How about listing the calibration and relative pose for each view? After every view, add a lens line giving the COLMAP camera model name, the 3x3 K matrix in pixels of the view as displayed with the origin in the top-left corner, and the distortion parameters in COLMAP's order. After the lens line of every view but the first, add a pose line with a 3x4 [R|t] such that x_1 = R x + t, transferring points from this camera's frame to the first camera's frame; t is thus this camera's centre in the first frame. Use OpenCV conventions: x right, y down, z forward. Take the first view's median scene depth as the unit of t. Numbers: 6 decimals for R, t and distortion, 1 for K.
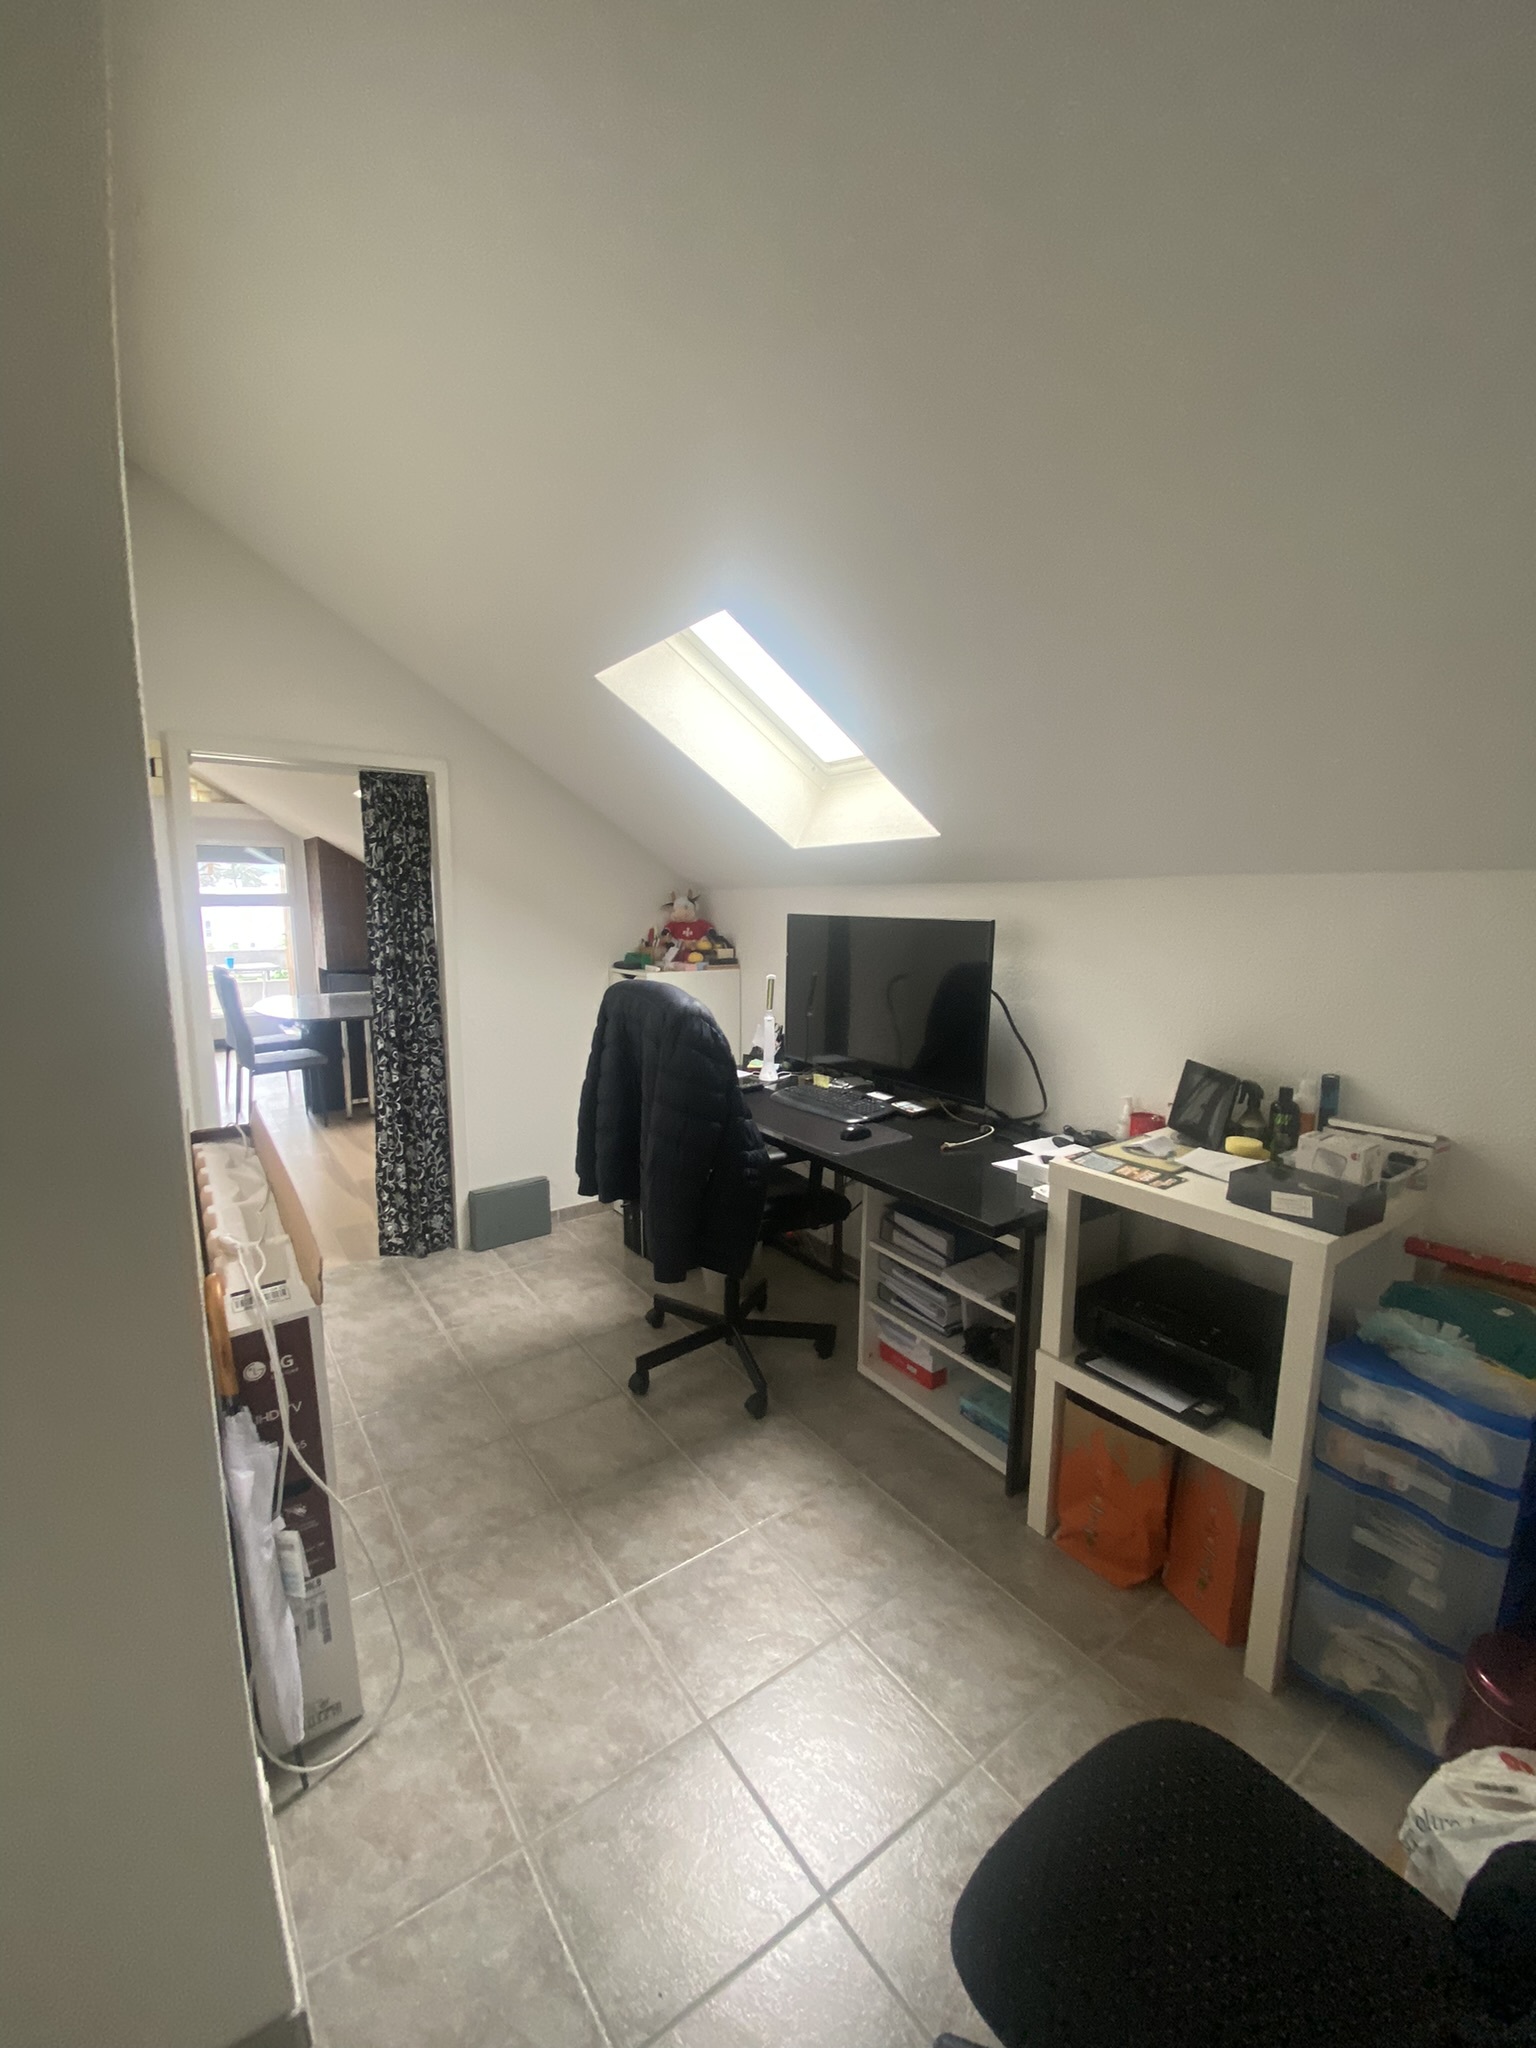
lens RADIAL K [[837.3, 0, 765.5], [0, 837.3, 1029.1], [0, 0, 1]] dist [-0.007488, 0.001583]
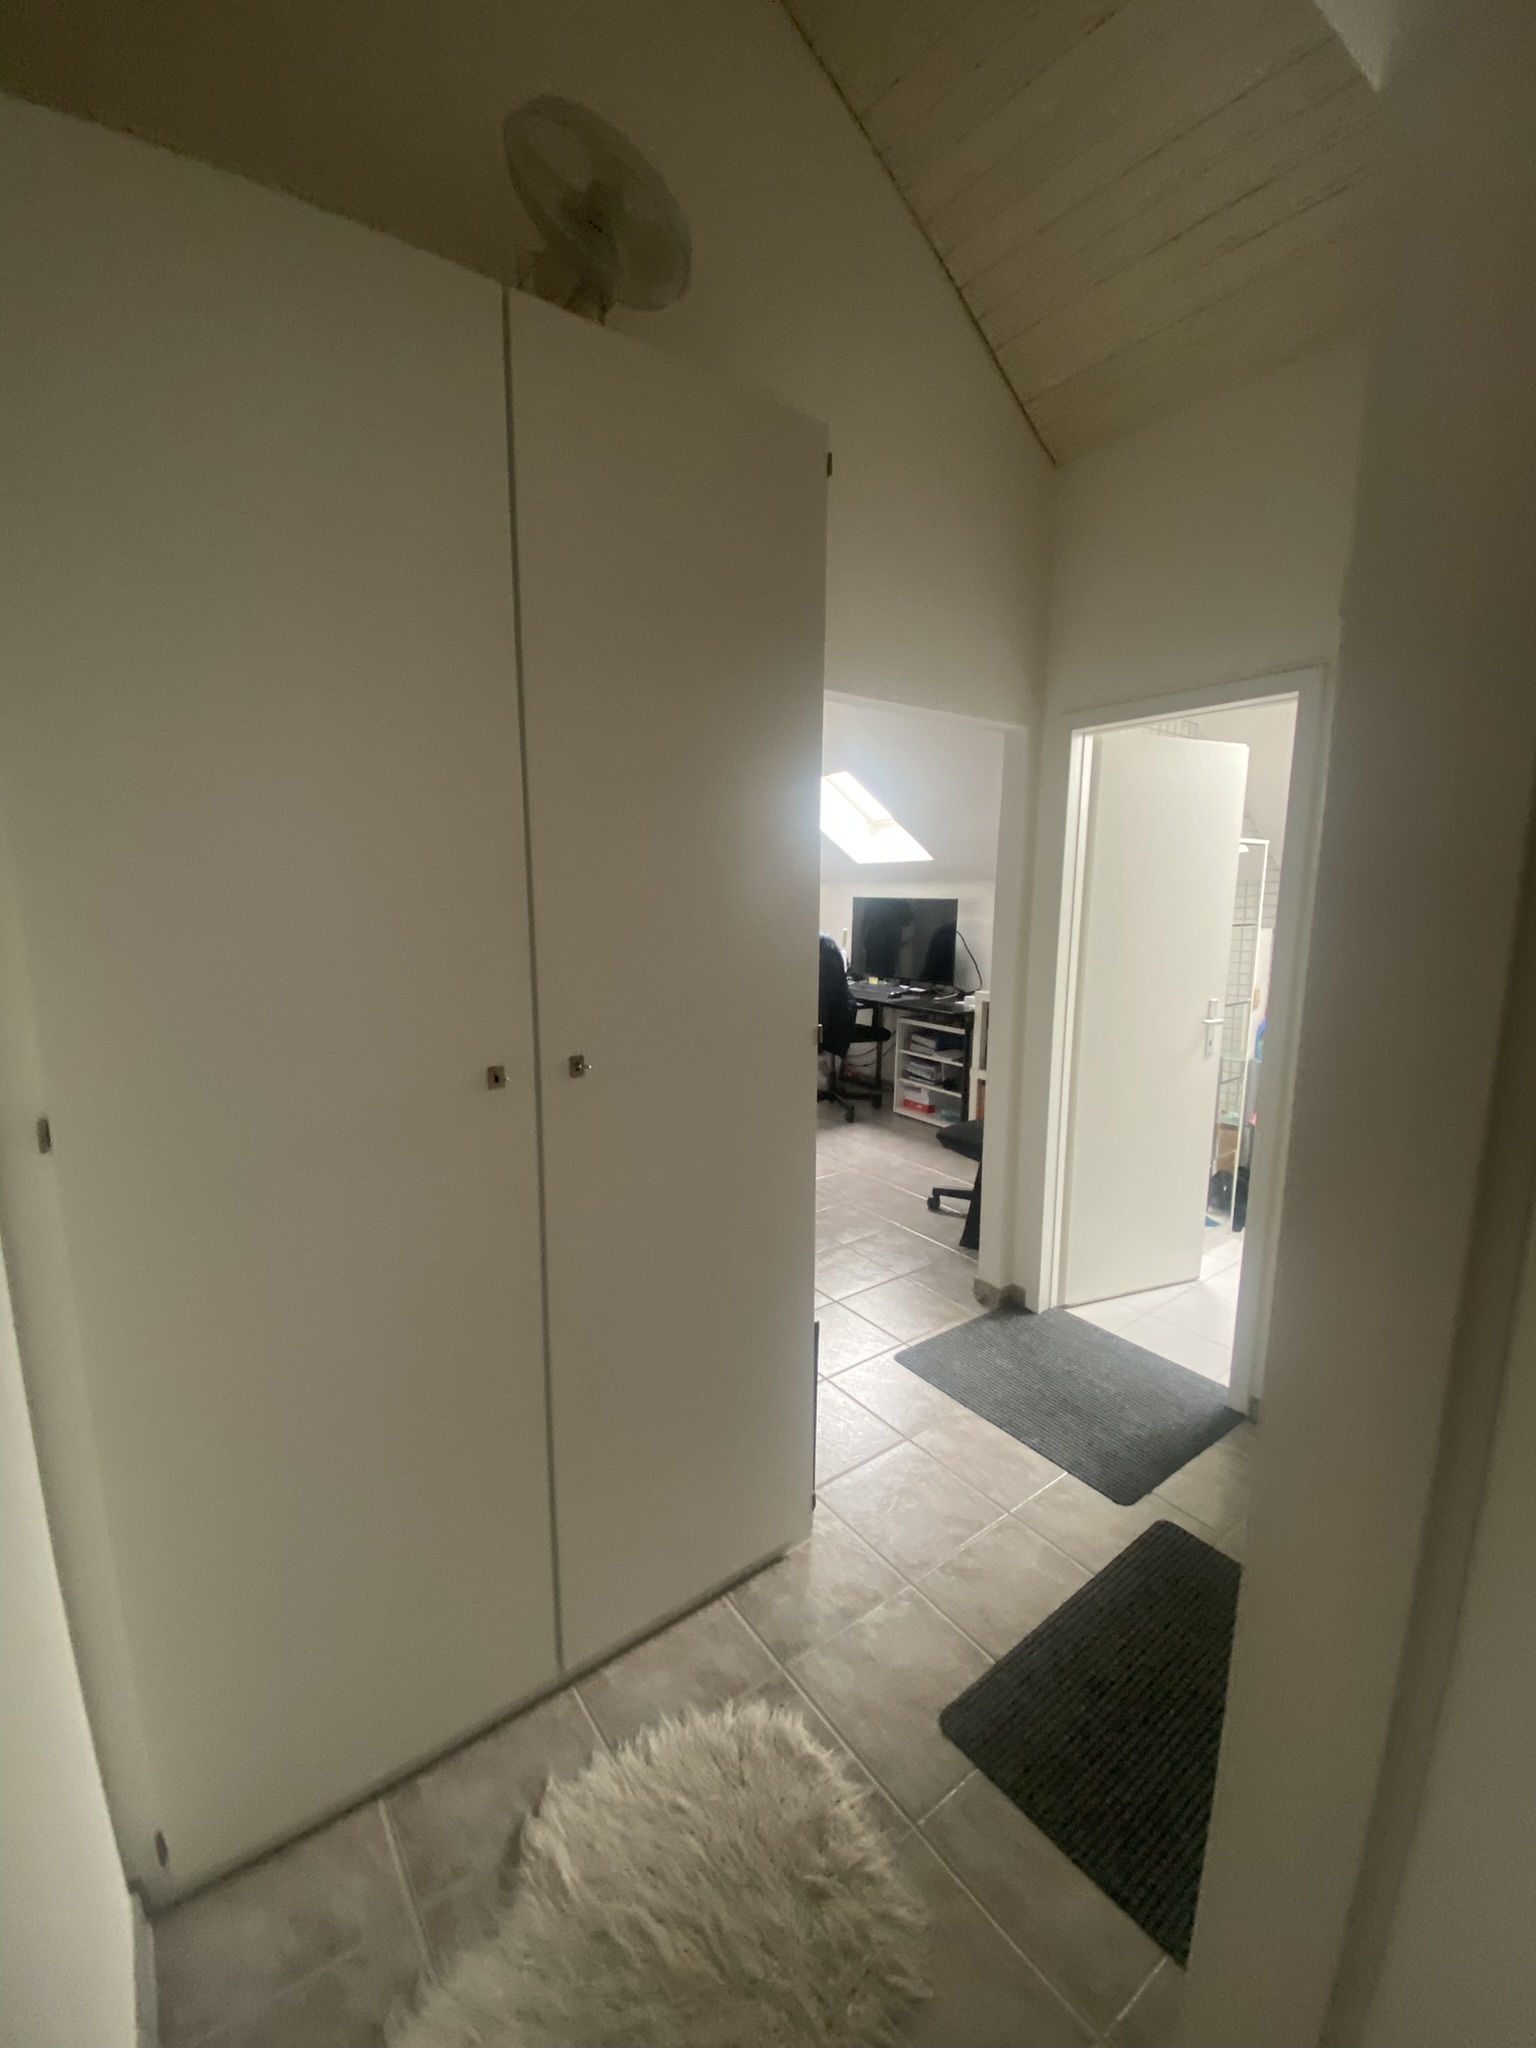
lens RADIAL K [[837.3, 0, 770.3], [0, 837.3, 1021.6], [0, 0, 1]] dist [-0.007488, 0.001583]
pose [[0.999896, 0.001609, 0.014331, -0.237026], [-0.001758, 0.999944, 0.010444, 0.157929], [-0.014313, -0.010469, 0.999843, -1.137523]]
